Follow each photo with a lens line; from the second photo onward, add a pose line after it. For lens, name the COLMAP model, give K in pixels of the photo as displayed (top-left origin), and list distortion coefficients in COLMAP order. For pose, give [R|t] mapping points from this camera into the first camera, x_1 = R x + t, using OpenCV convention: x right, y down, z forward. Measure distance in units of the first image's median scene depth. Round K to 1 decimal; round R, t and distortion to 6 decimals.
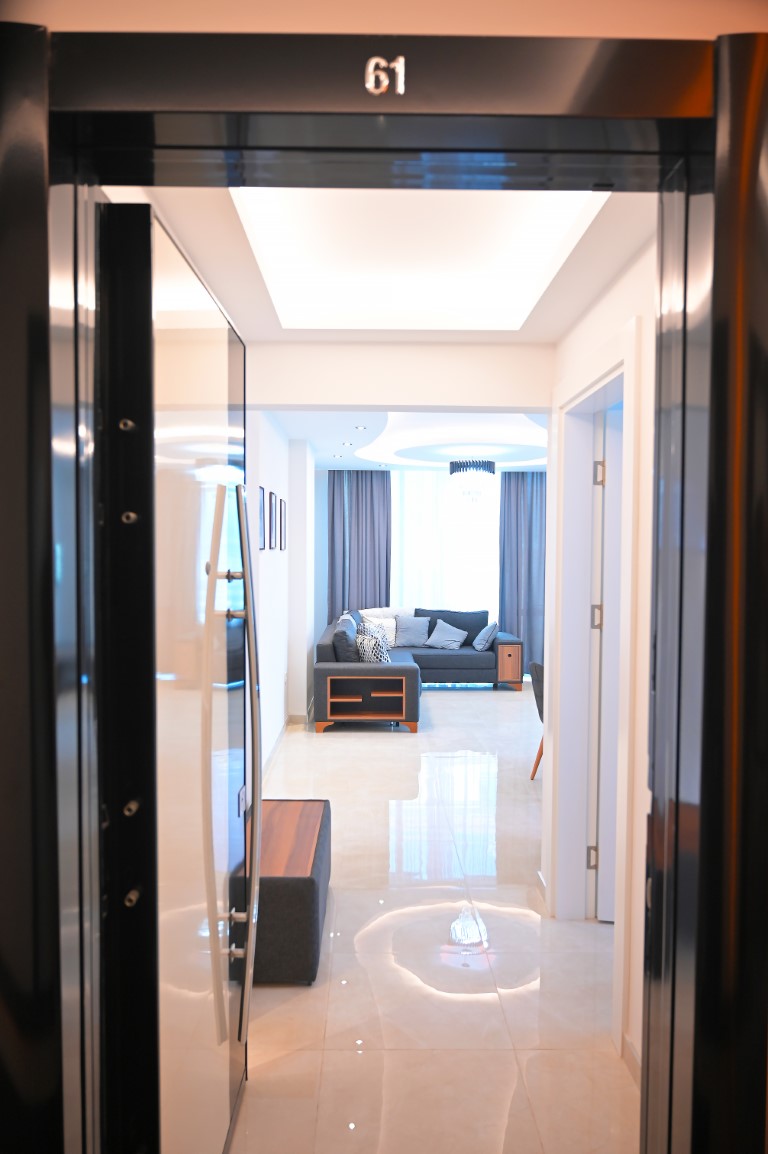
lens RADIAL K [[796.1, 0, 379.0], [0, 796.1, 585.4], [0, 0, 1]] dist [0.001384, -0.001876]
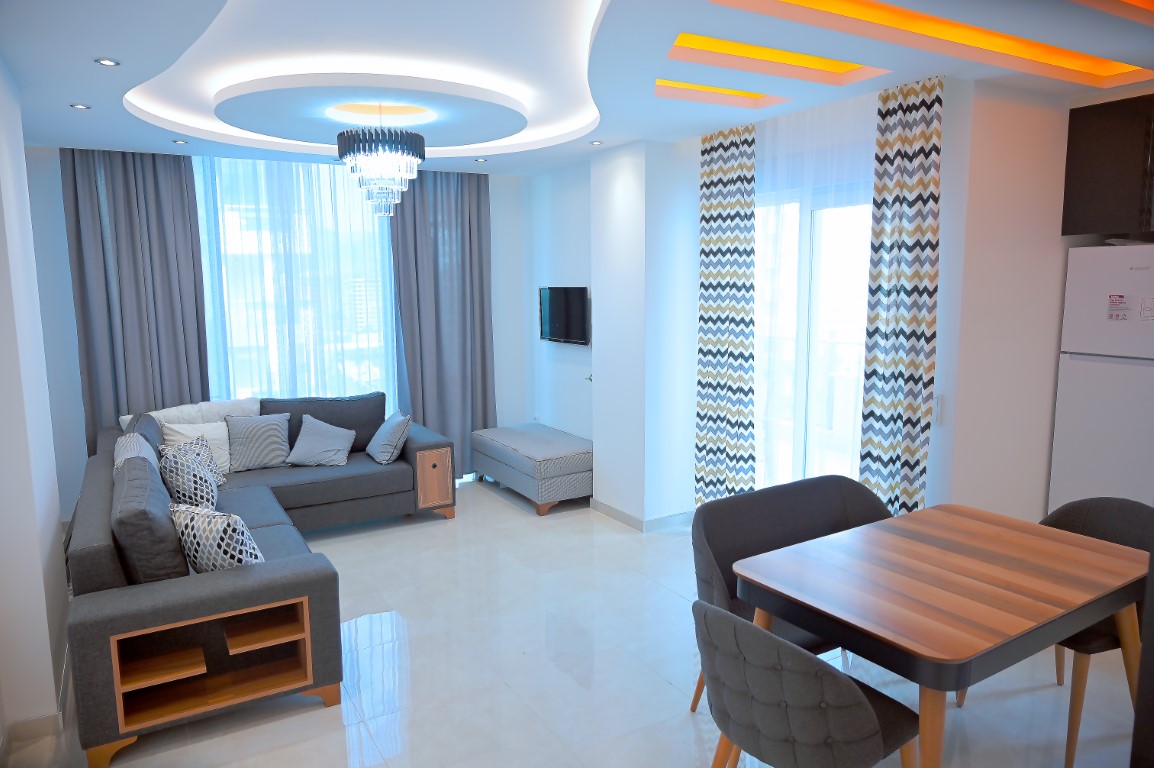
lens RADIAL K [[777.4, 0, 569.2], [0, 777.4, 380.5], [0, 0, 1]] dist [-0.008747, 0.004135]
pose [[0.874410, -0.079581, 0.478616, -0.028578], [0.037318, 0.994566, 0.097191, -0.032892], [-0.483750, -0.067124, 0.872629, 0.413351]]
